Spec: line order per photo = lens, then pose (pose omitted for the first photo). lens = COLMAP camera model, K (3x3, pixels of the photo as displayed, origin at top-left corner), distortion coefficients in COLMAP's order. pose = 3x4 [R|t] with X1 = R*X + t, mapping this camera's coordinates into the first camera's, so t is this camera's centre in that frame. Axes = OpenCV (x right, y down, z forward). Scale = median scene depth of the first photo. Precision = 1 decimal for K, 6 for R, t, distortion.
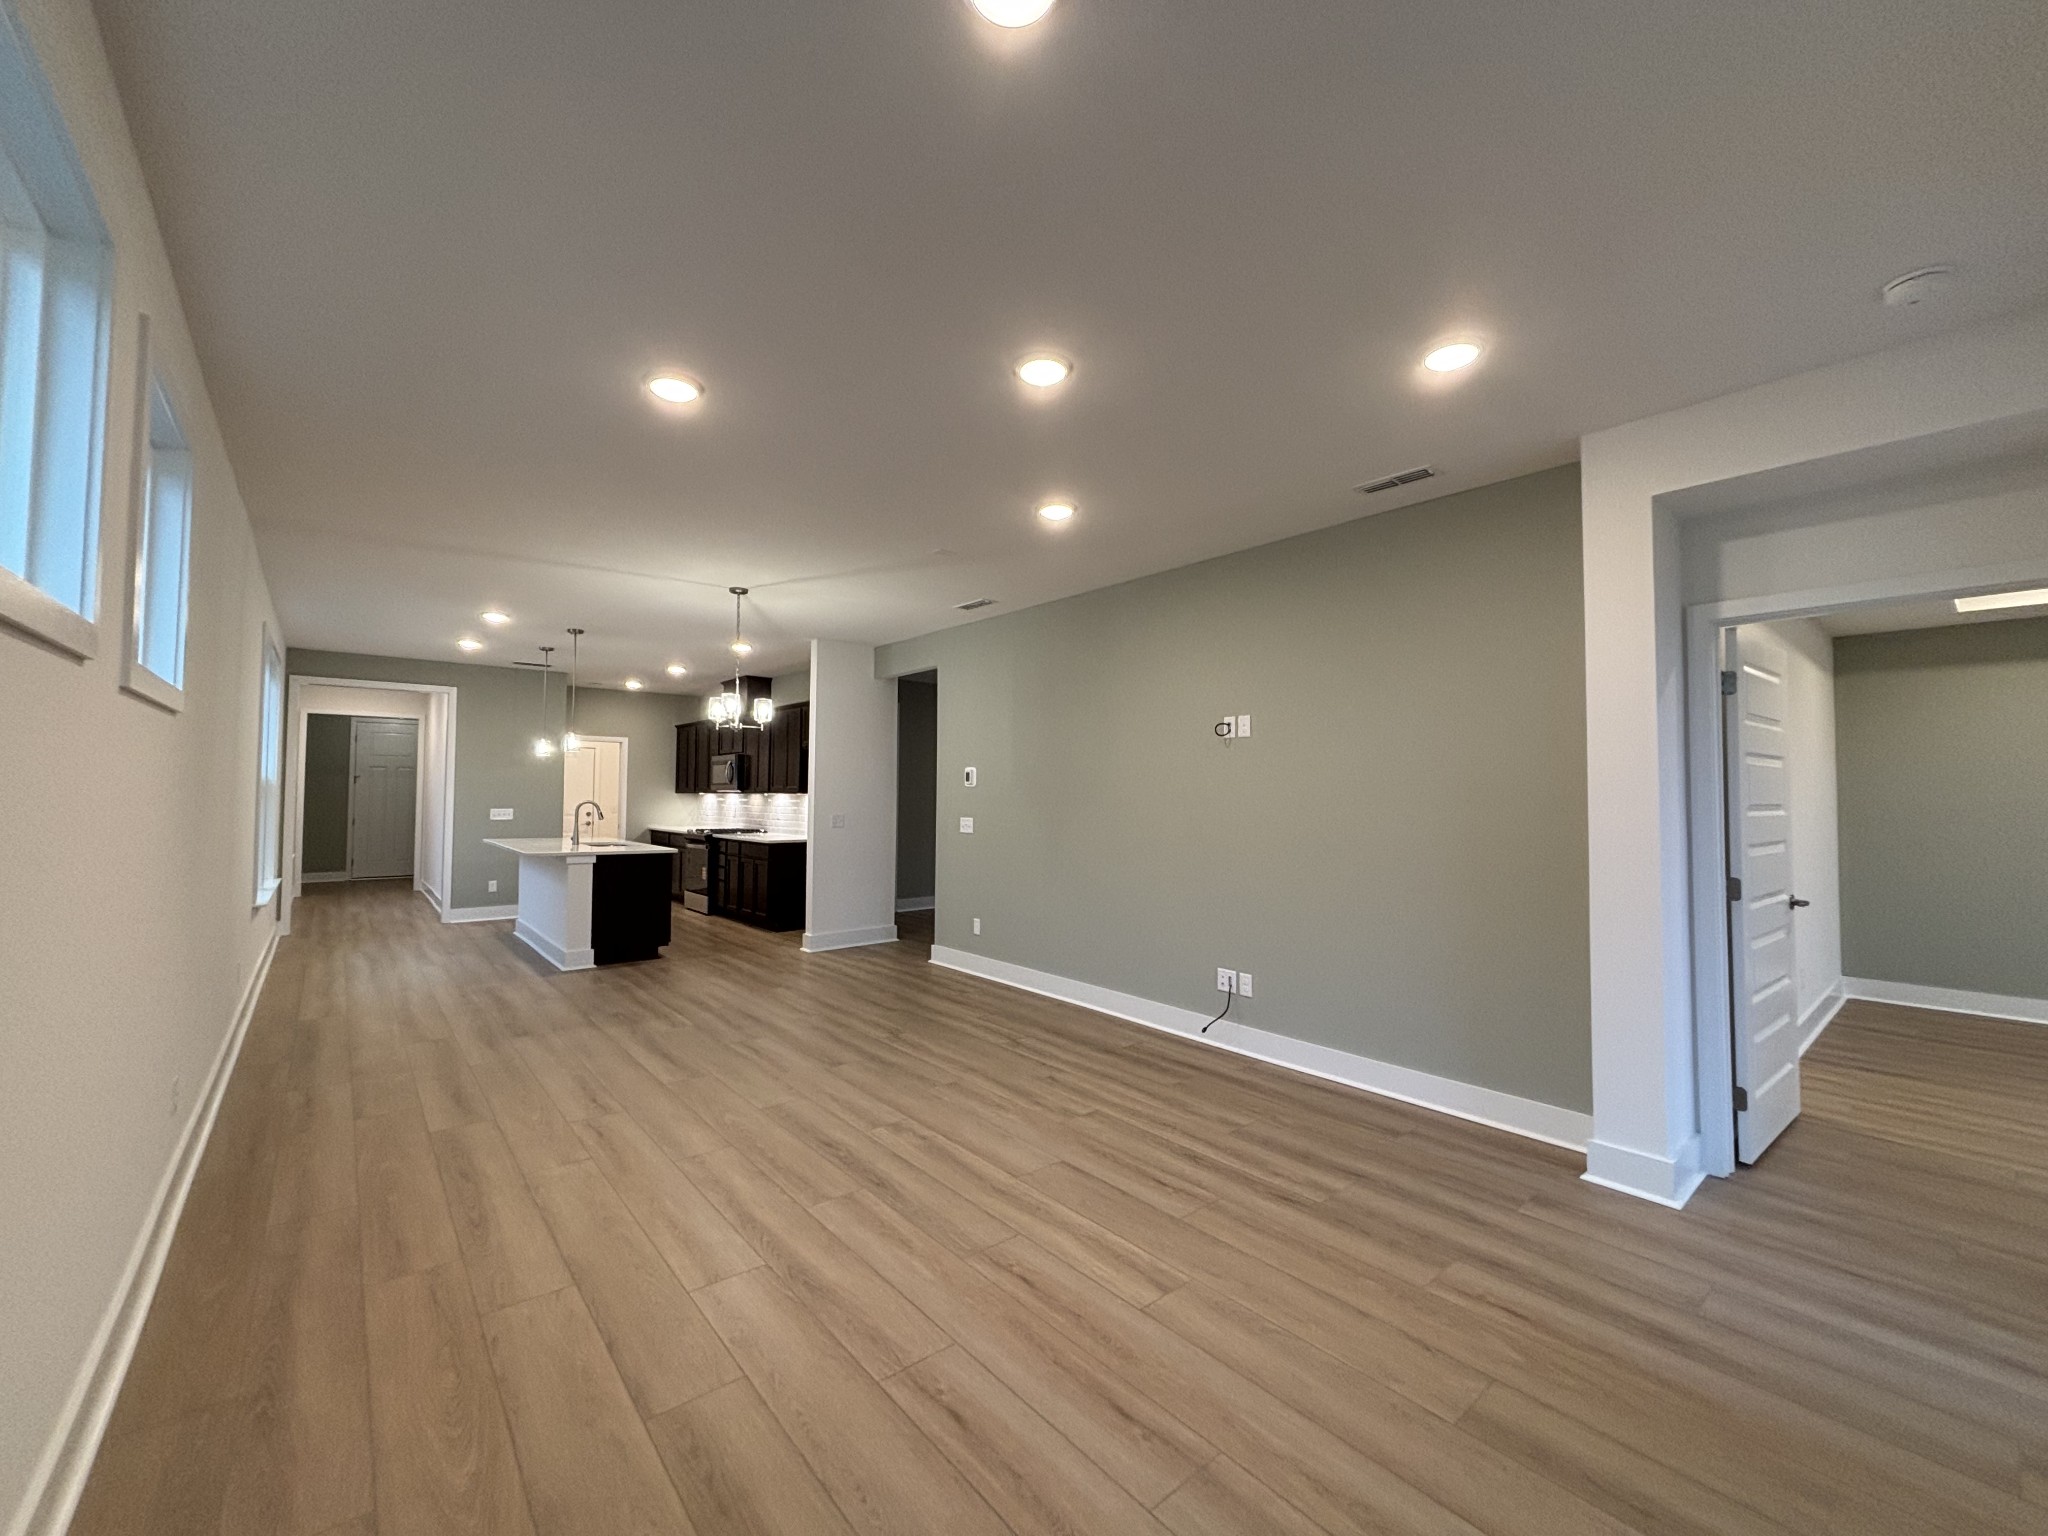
lens RADIAL K [[825.2, 0, 1024.0], [0, 825.2, 768.0], [0, 0, 1]] dist [-0.002288, -0.000136]
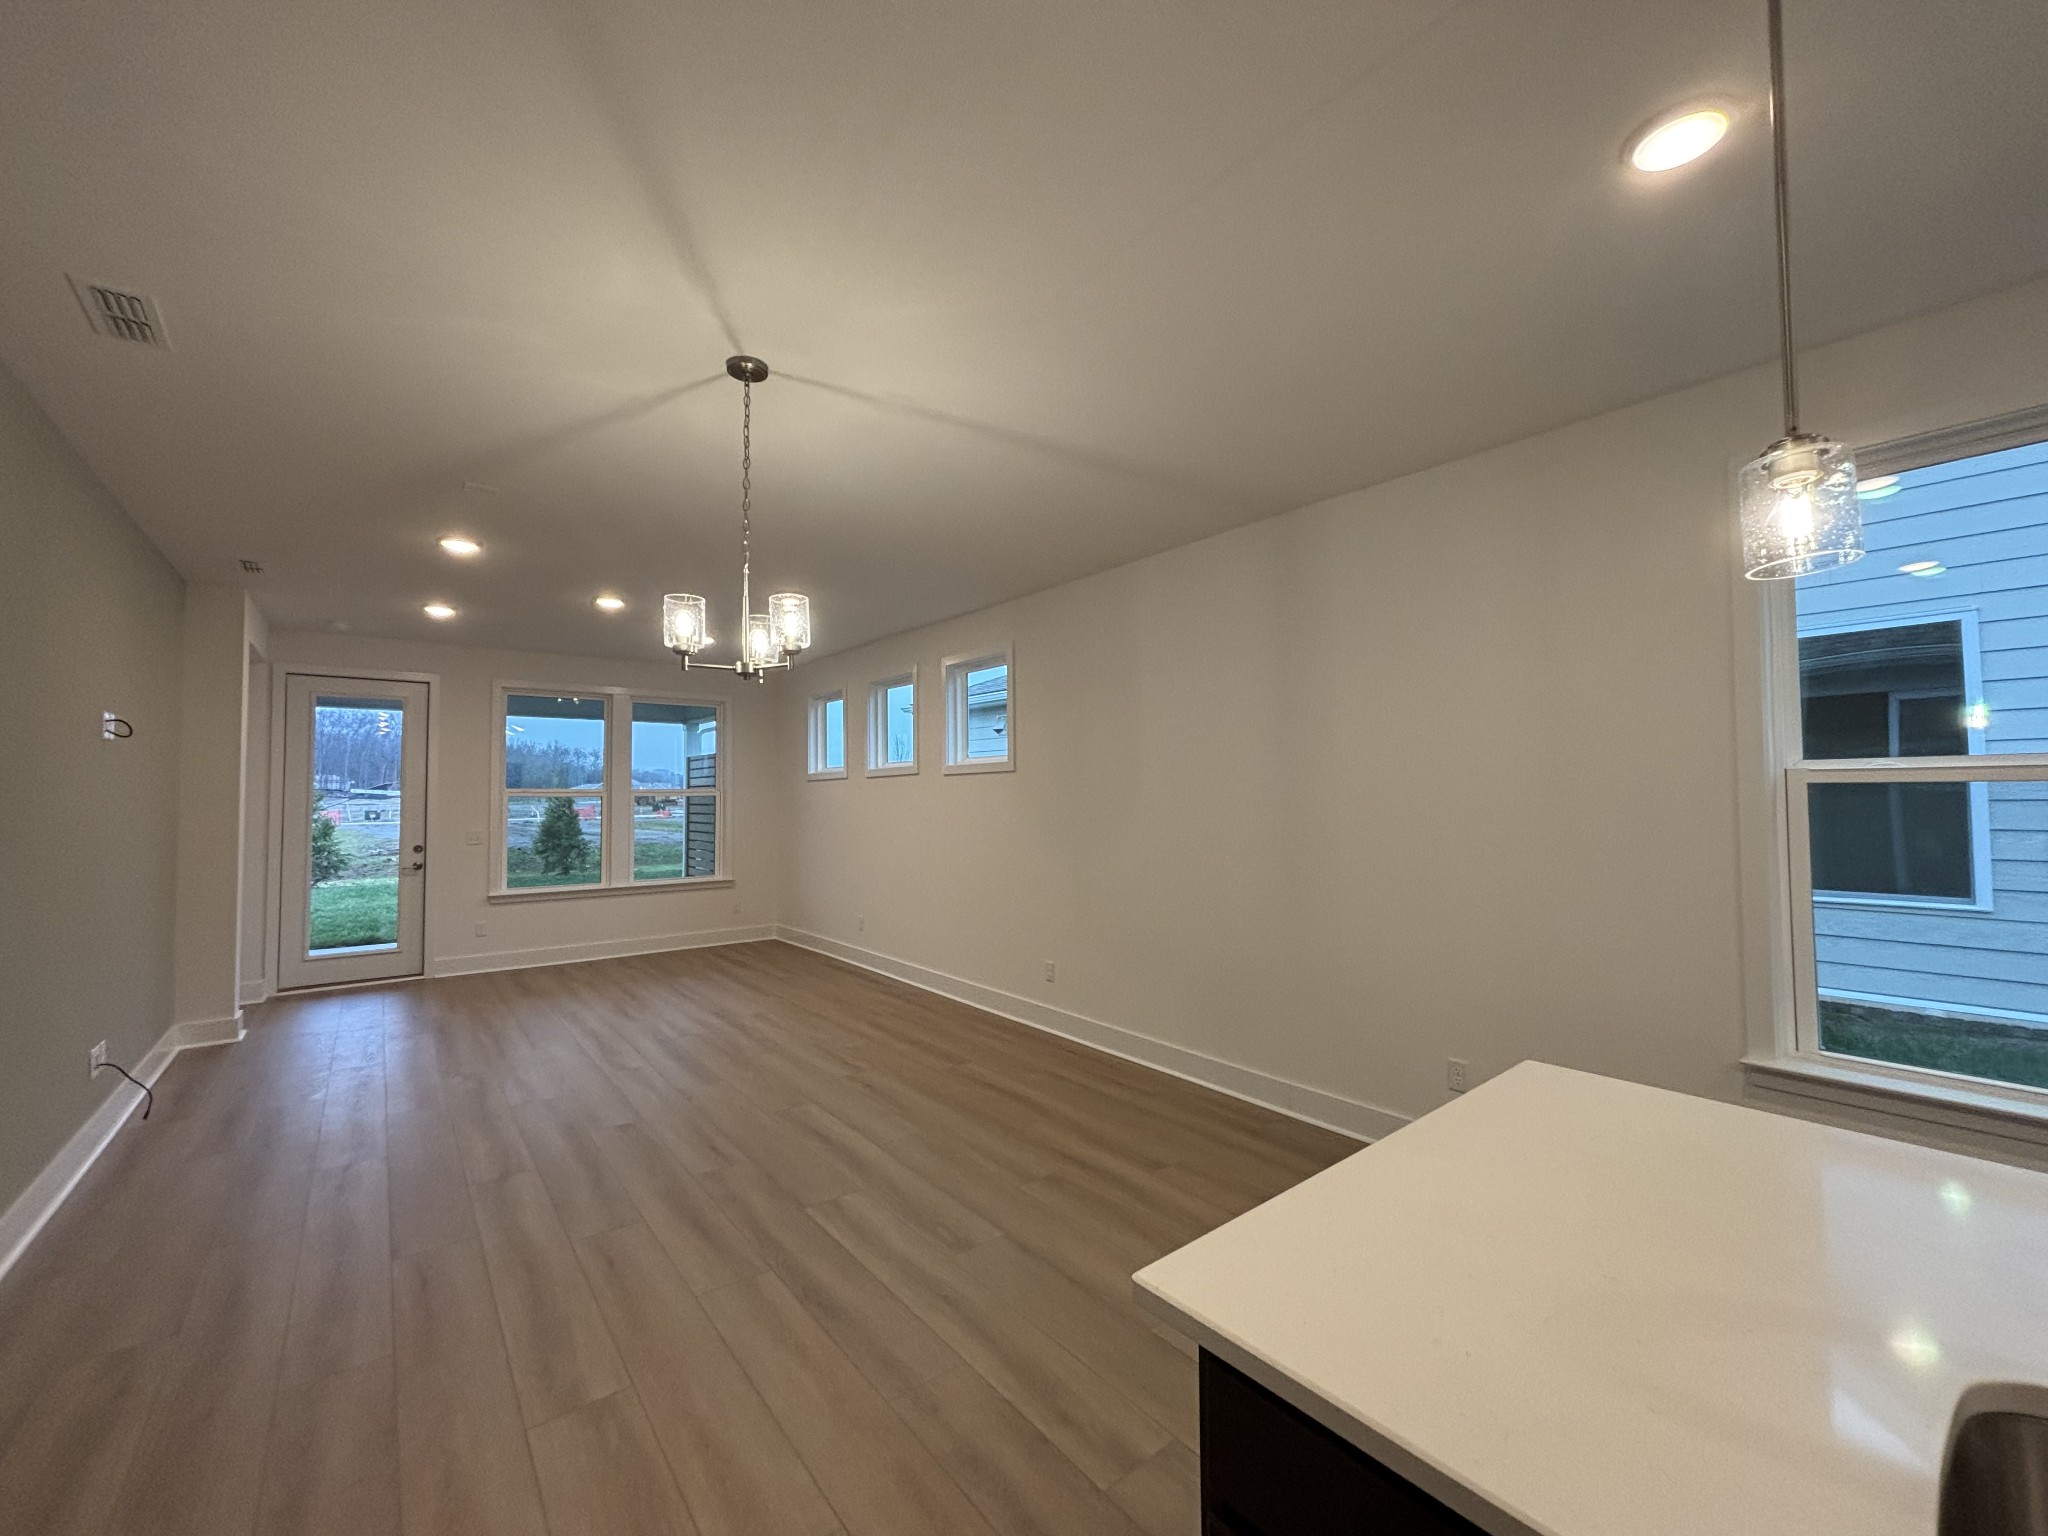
lens RADIAL K [[825.2, 0, 1024.0], [0, 825.2, 768.0], [0, 0, 1]] dist [-0.002288, -0.000136]
pose [[-0.999475, -0.004034, 0.032161, -0.794253], [-0.006332, 0.997408, -0.071667, 0.054010], [-0.031788, -0.071833, -0.996910, 2.219335]]
